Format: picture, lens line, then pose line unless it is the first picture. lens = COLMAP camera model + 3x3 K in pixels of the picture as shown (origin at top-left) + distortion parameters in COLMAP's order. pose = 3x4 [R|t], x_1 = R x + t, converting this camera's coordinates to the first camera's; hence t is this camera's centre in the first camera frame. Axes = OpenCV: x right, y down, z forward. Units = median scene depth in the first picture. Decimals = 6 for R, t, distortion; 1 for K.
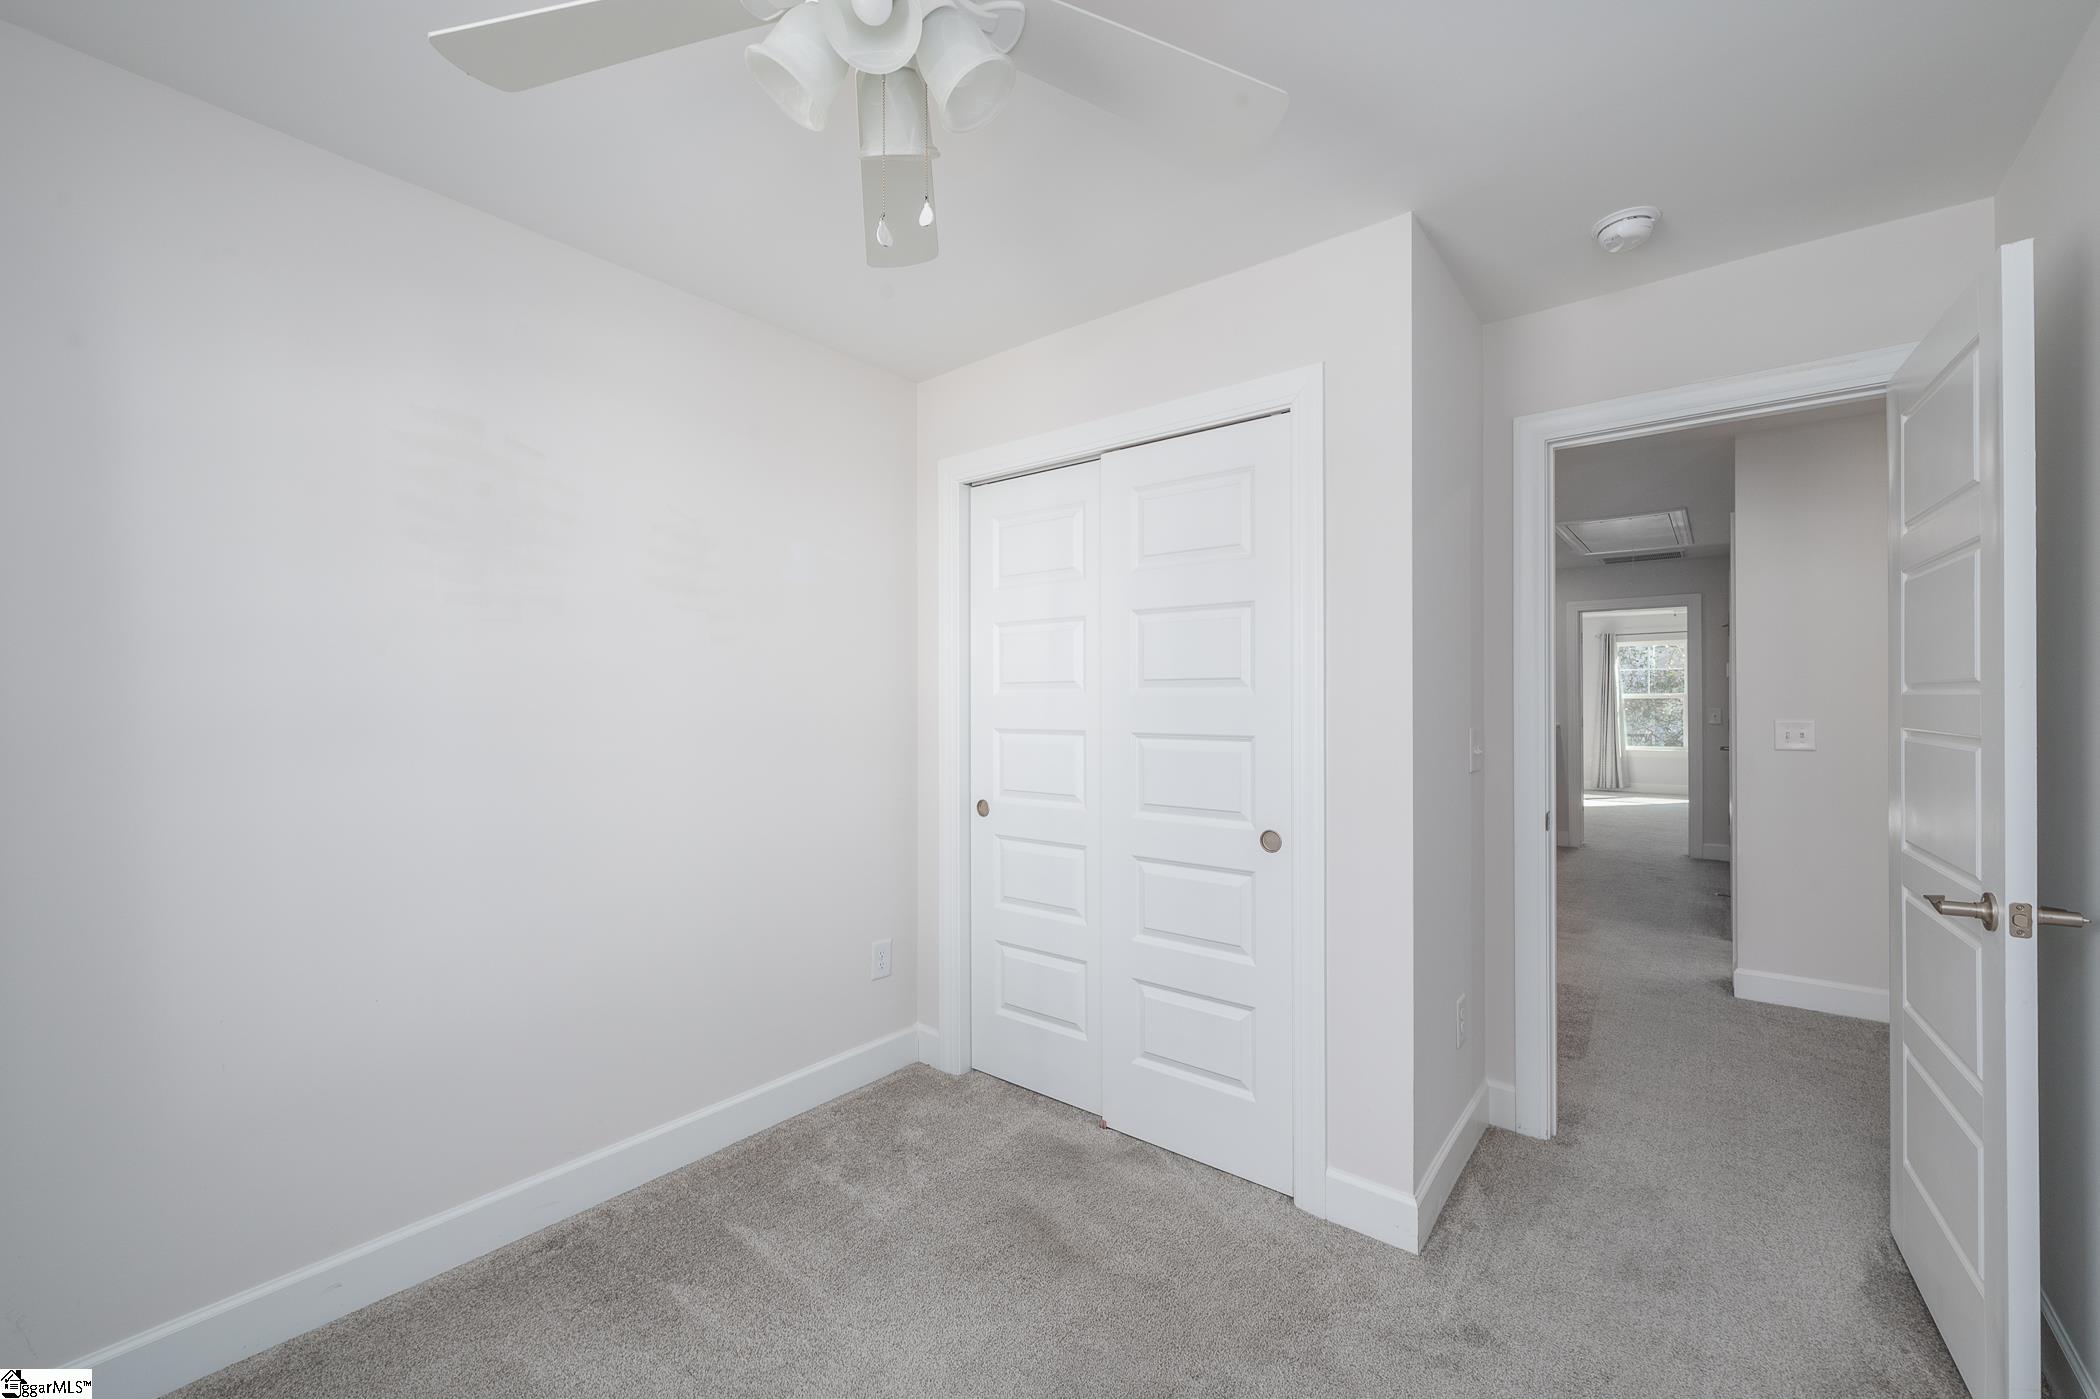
lens RADIAL K [[829.6, 0, 1050.6], [0, 829.6, 696.2], [0, 0, 1]] dist [-0.004765, -0.000032]
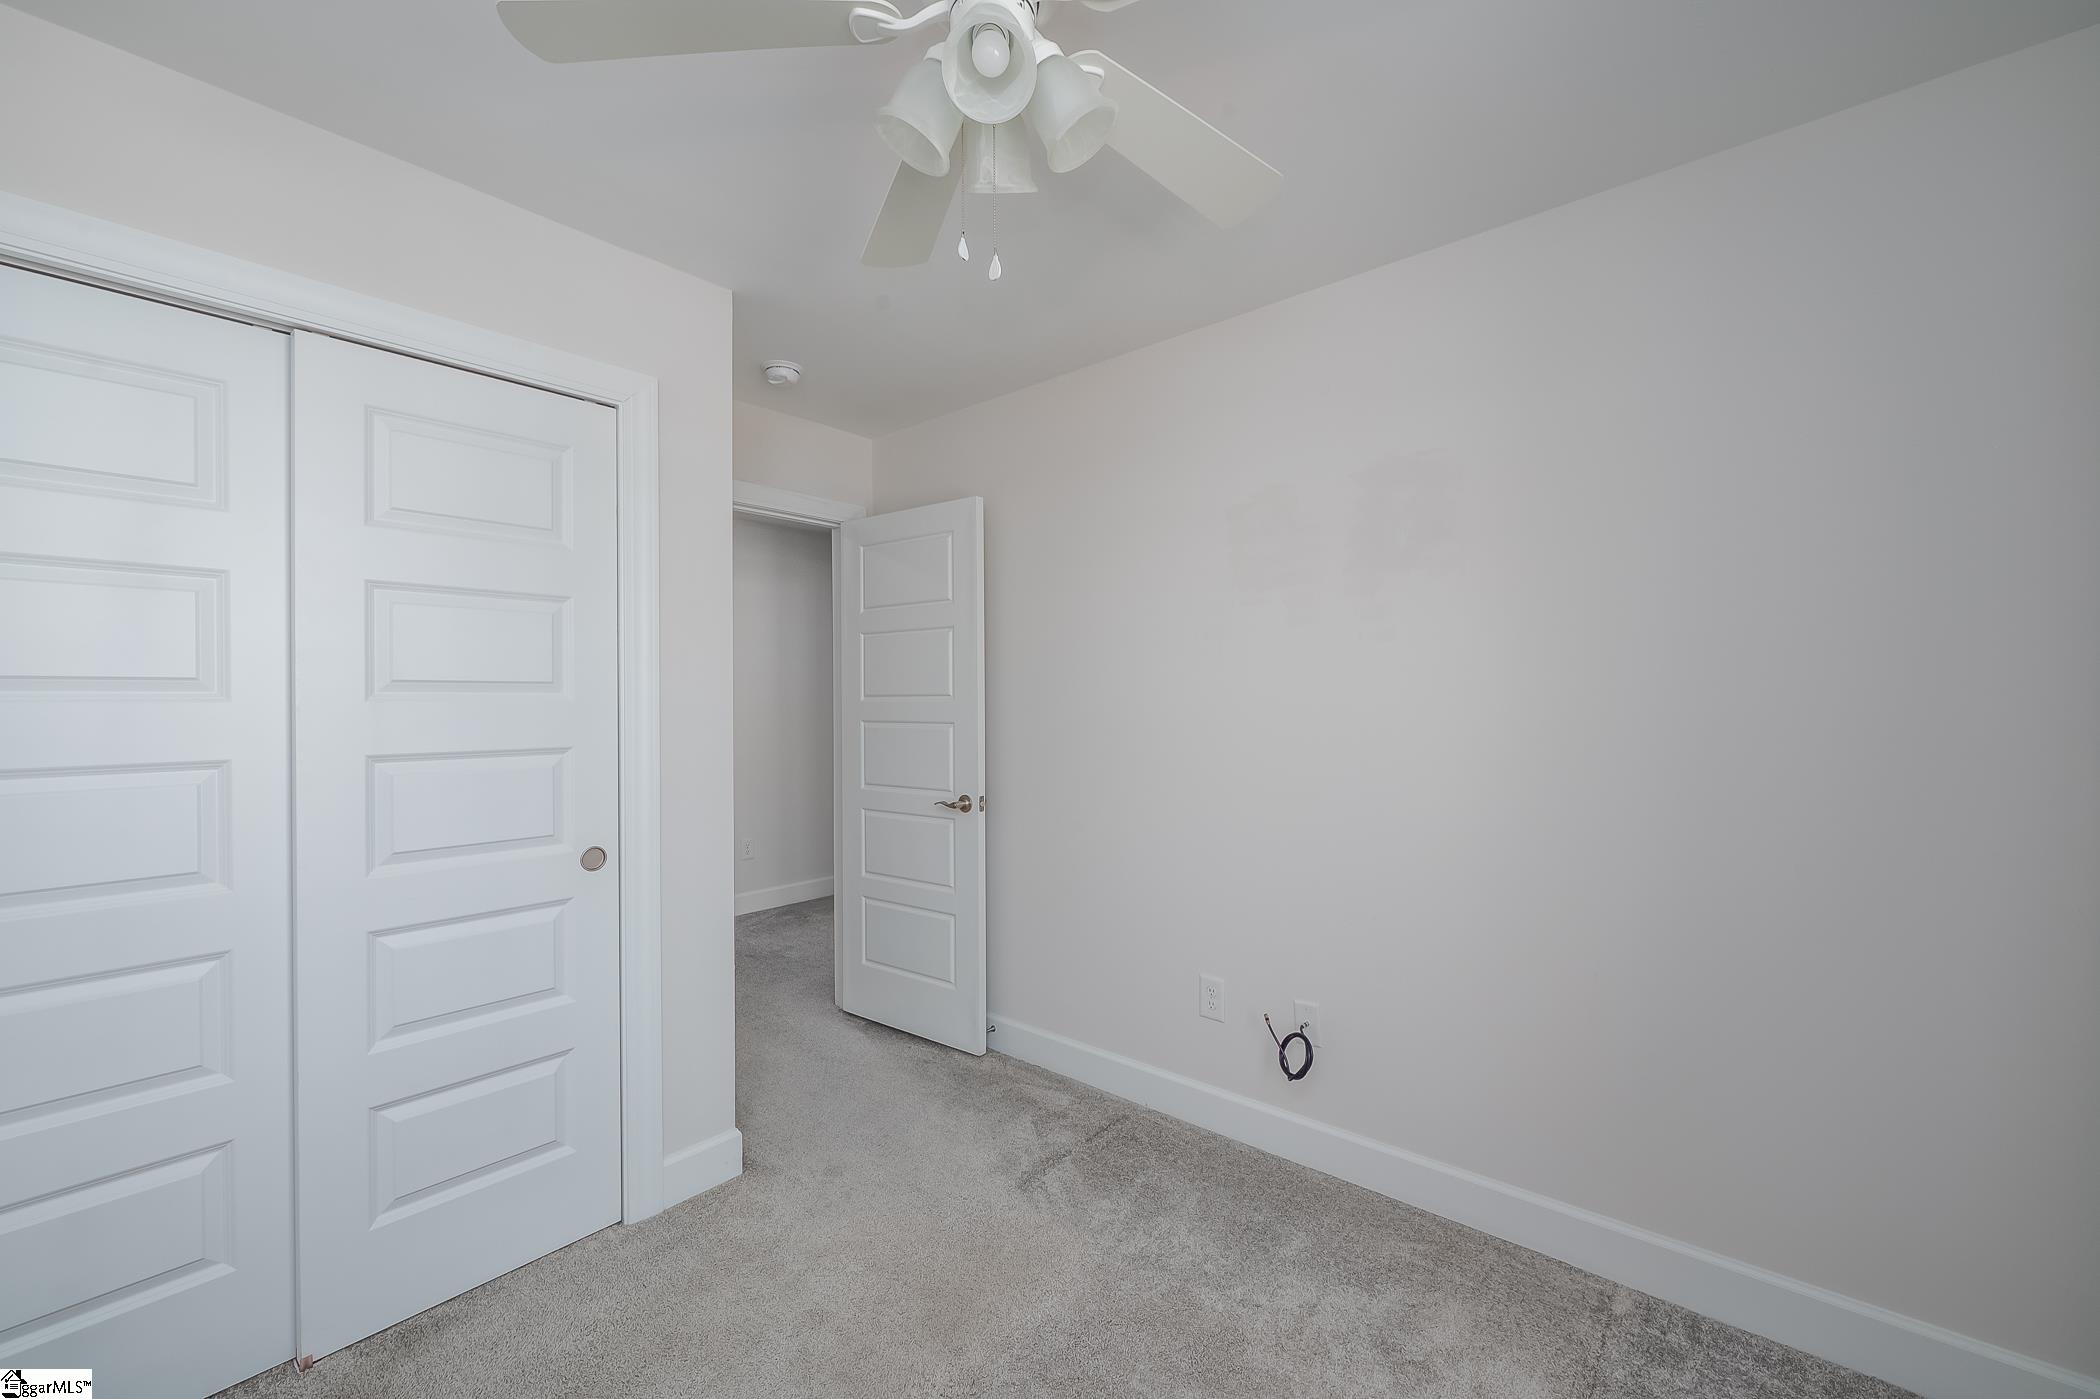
lens RADIAL K [[829.6, 0, 1050.6], [0, 829.6, 696.2], [0, 0, 1]] dist [-0.004765, -0.000032]
pose [[0.027948, 0.007344, 0.999582, -0.562167], [0.000832, 0.999972, -0.007370, 0.000078], [-0.999609, 0.001038, 0.027941, 0.399490]]
